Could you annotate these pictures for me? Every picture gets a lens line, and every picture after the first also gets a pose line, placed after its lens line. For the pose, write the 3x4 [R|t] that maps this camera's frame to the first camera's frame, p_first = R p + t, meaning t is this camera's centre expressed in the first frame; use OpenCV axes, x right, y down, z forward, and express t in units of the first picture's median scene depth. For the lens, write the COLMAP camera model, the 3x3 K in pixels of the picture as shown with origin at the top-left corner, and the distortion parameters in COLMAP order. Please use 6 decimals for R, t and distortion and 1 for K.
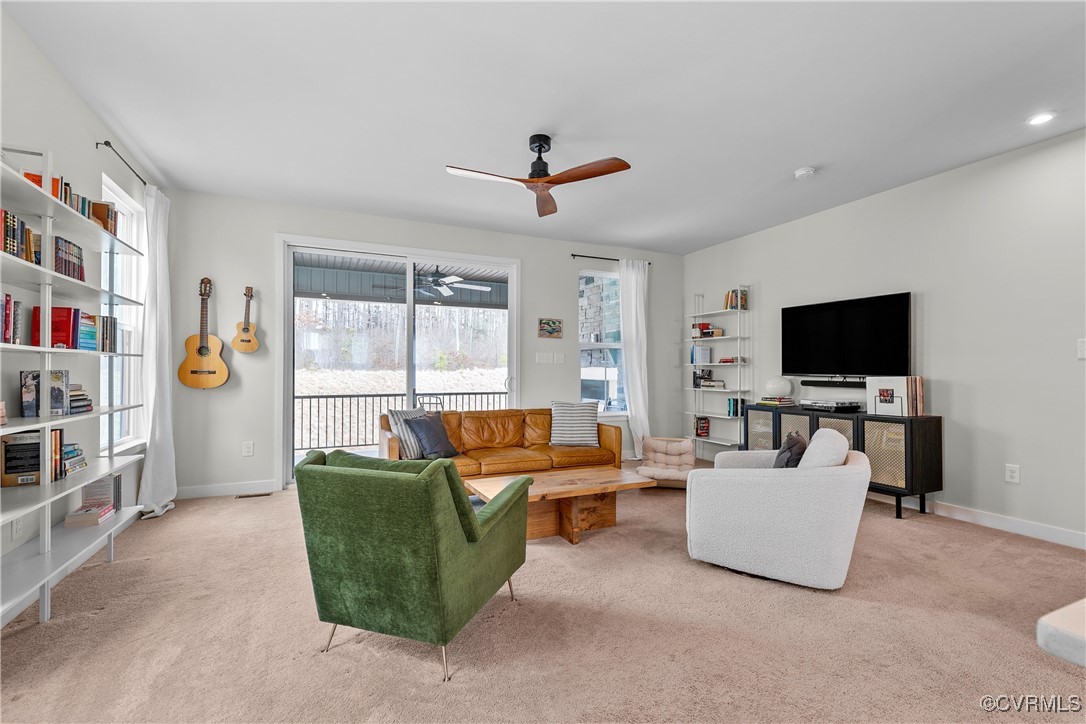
lens RADIAL K [[487.6, 0, 547.9], [0, 487.6, 363.6], [0, 0, 1]] dist [0.007054, -0.002197]
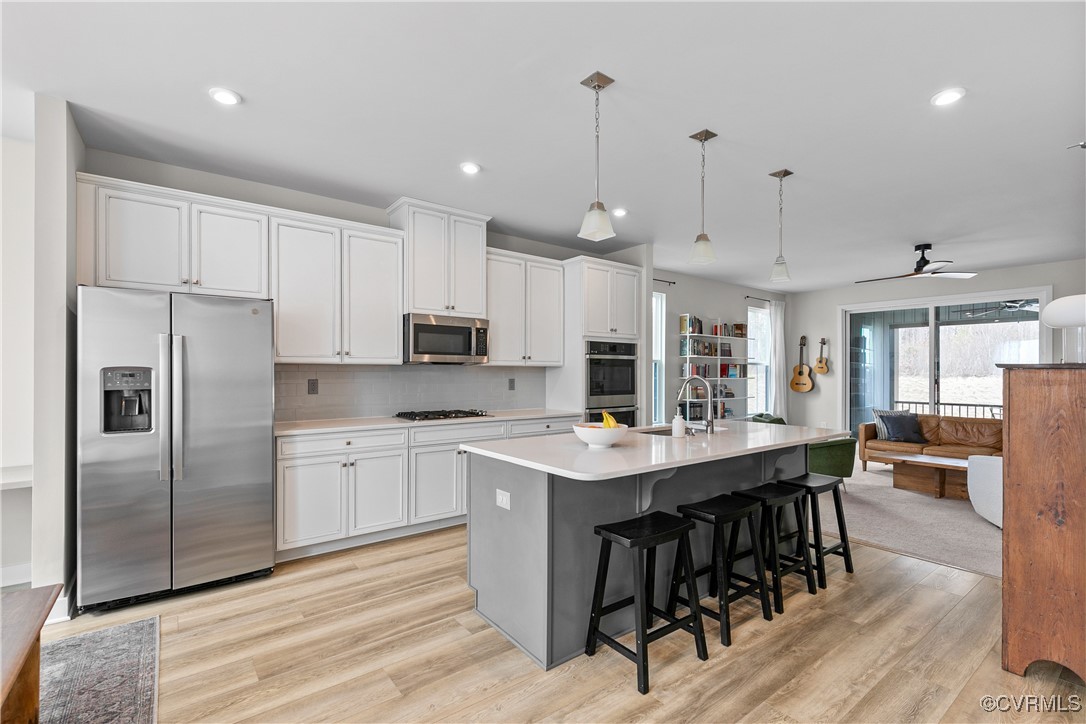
lens RADIAL K [[487.6, 0, 541.5], [0, 487.6, 369.0], [0, 0, 1]] dist [0.007054, -0.002197]
pose [[0.211563, -0.005954, -0.977346, 0.915023], [0.009346, 0.999948, -0.004069, -0.041008], [0.977320, -0.008273, 0.211608, -0.407335]]
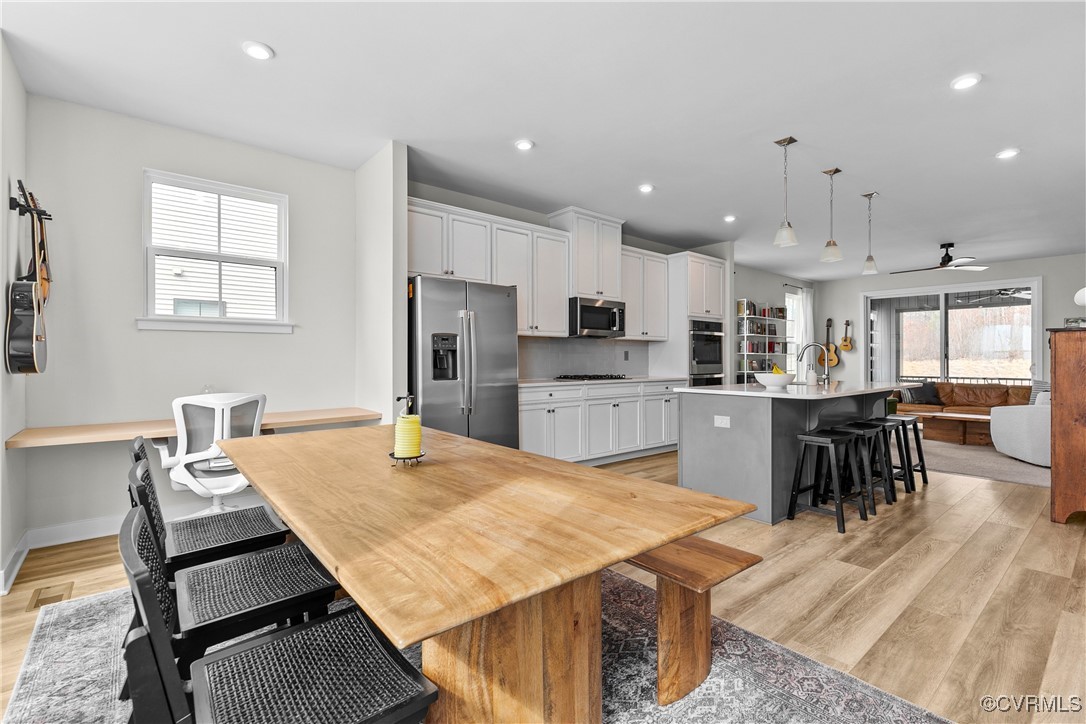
lens RADIAL K [[487.6, 0, 542.1], [0, 487.6, 354.5], [0, 0, 1]] dist [0.007054, -0.002197]
pose [[0.253174, -0.008000, -0.967388, 1.069821], [0.011553, 0.999920, -0.005245, -0.010190], [0.967352, -0.009848, 0.253246, -0.802408]]
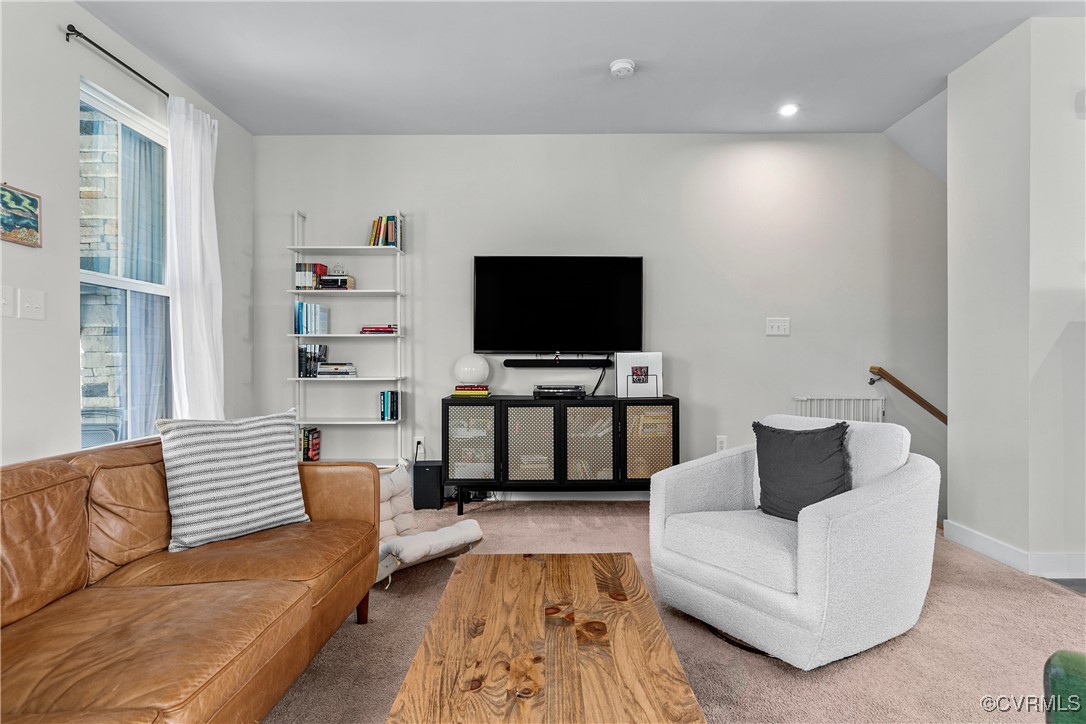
lens RADIAL K [[593.3, 0, 550.1], [0, 593.3, 362.2], [0, 0, 1]] dist [0.002909, -0.000643]
pose [[0.423404, -0.006521, 0.905917, -0.258022], [-0.009564, 0.999886, 0.011667, 0.028188], [-0.905890, -0.013604, 0.423294, 0.589557]]
